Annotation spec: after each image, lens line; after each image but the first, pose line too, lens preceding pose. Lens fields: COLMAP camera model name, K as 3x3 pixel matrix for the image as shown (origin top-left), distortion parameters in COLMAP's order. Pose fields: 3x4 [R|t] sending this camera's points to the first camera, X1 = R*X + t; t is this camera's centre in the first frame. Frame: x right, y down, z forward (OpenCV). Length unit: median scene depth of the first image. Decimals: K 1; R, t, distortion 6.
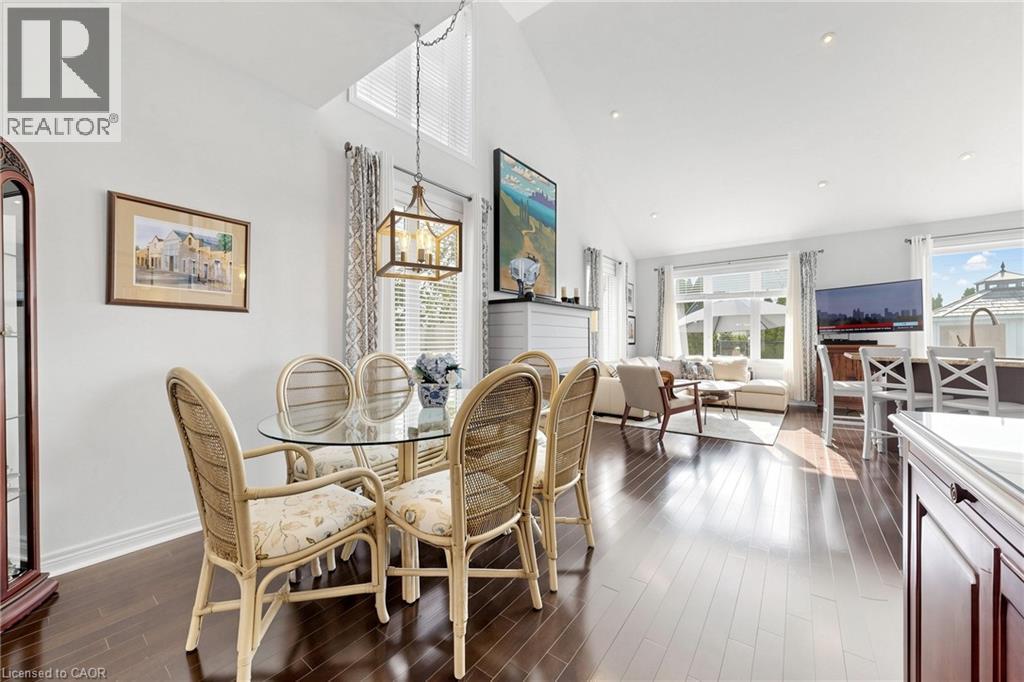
lens RADIAL K [[391.2, 0, 489.4], [0, 391.2, 338.2], [0, 0, 1]] dist [0.000883, -0.000027]
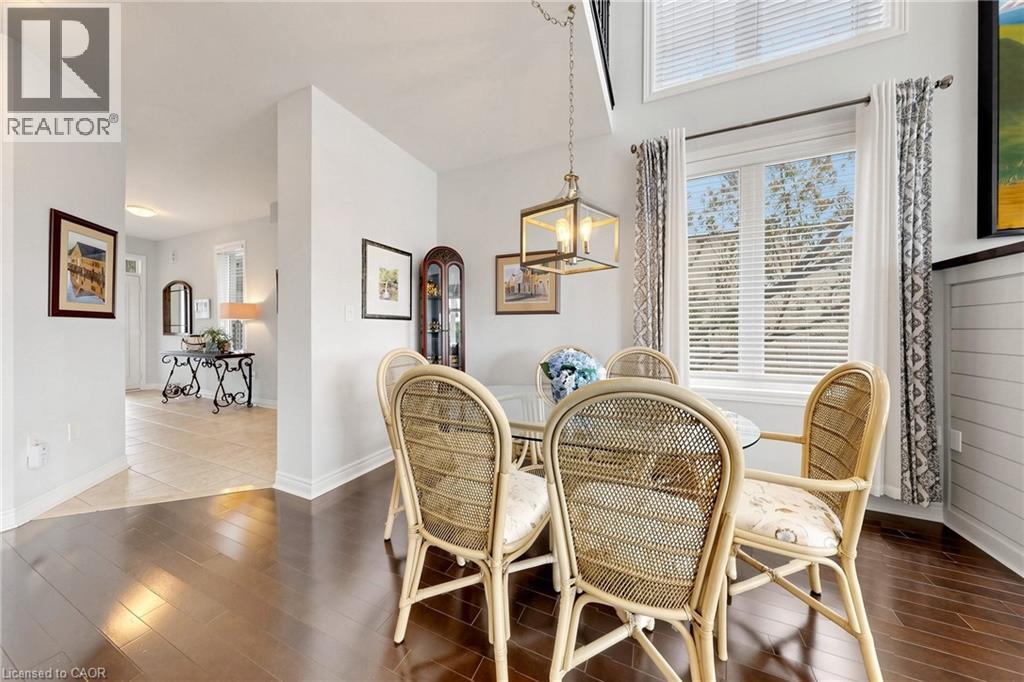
lens RADIAL K [[315.8, 0, 514.4], [0, 315.8, 336.8], [0, 0, 1]] dist [-0.001674, -0.000020]
pose [[0.258933, 0.017397, -0.965739, 0.230933], [0.004169, 0.999808, 0.019129, -0.003271], [0.965886, -0.008979, 0.258811, 0.286947]]
